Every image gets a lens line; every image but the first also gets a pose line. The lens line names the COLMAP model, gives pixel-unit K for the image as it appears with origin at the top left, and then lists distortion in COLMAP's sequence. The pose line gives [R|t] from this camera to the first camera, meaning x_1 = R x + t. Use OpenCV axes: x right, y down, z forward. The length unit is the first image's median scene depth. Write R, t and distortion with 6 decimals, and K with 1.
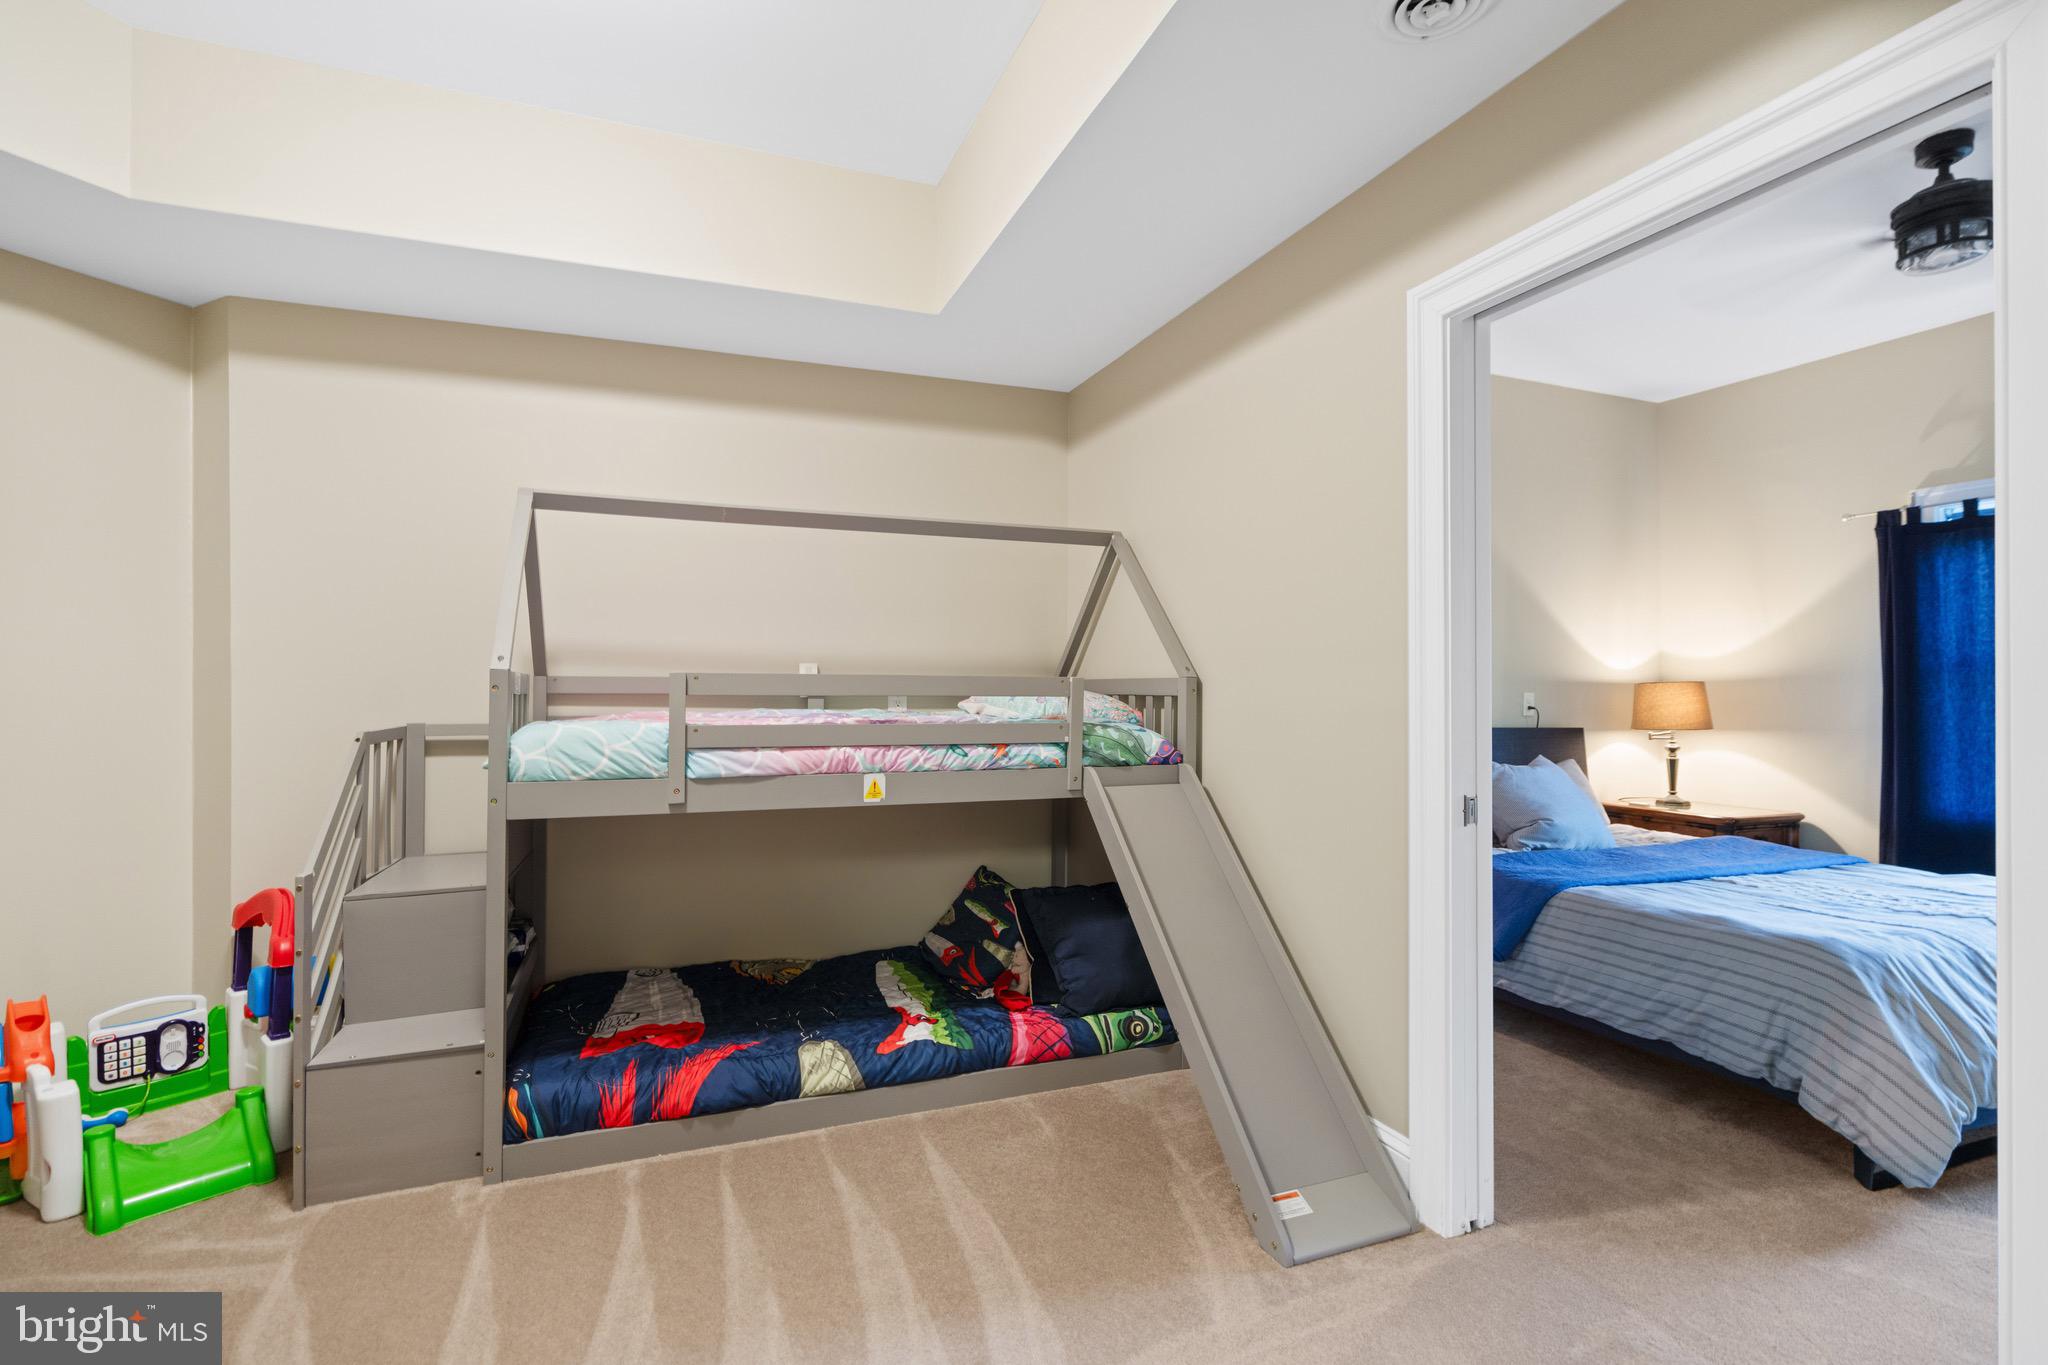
lens RADIAL K [[944.4, 0, 1007.0], [0, 944.4, 680.6], [0, 0, 1]] dist [-0.000306, -0.000036]
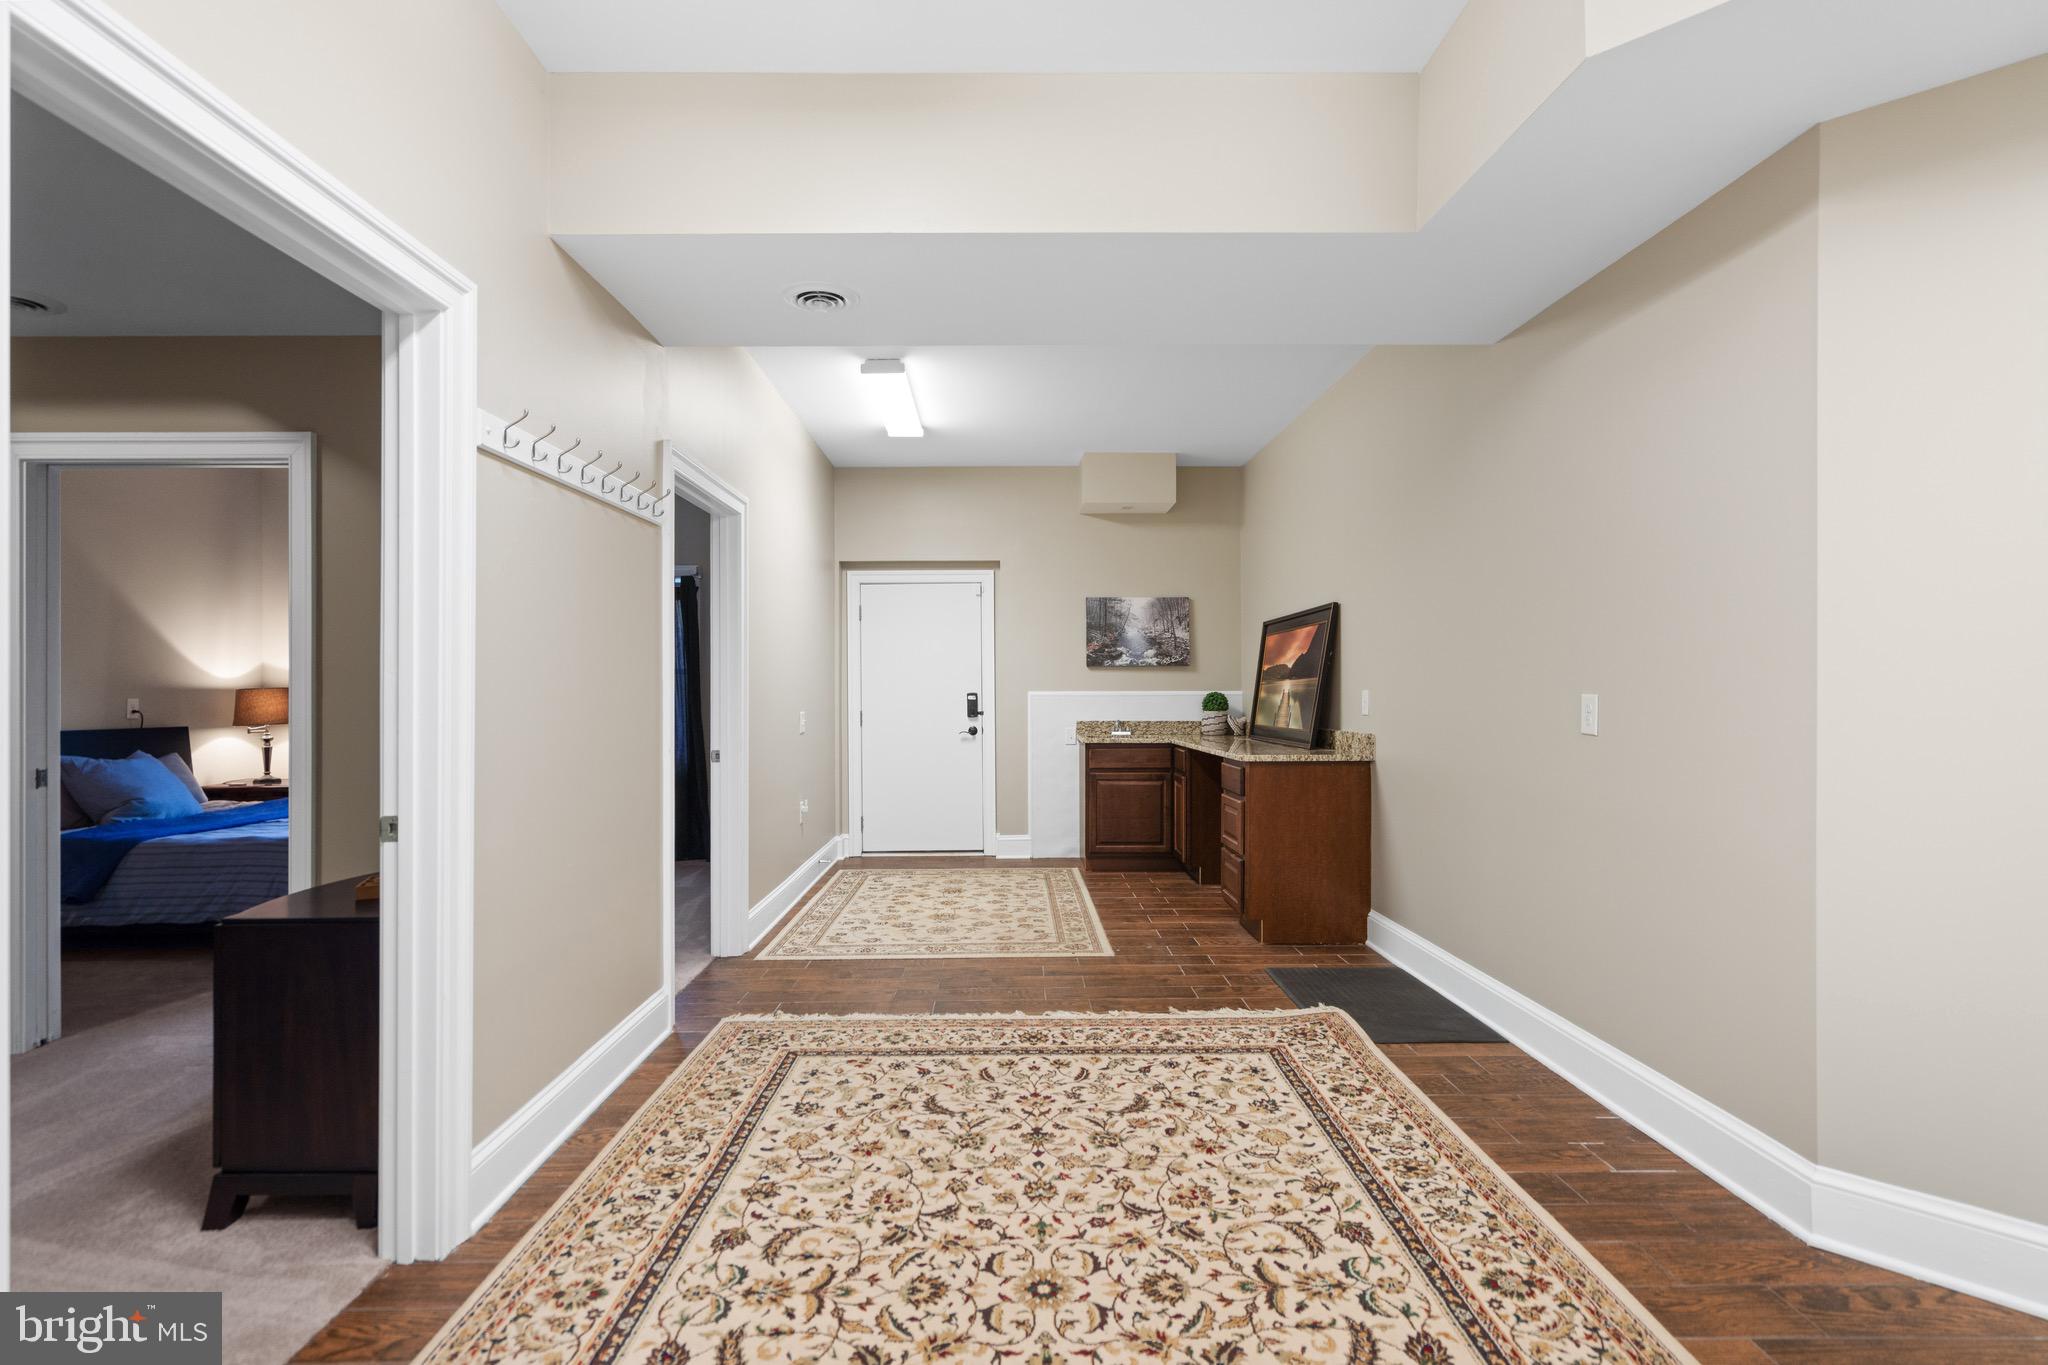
lens RADIAL K [[968.7, 0, 1015.8], [0, 968.7, 670.3], [0, 0, 1]] dist [0.000464, 0.000580]
pose [[0.353935, 0.004783, 0.935258, -0.235393], [0.003053, 0.999976, -0.006269, -0.014793], [-0.935265, 0.005074, 0.353912, -0.573793]]
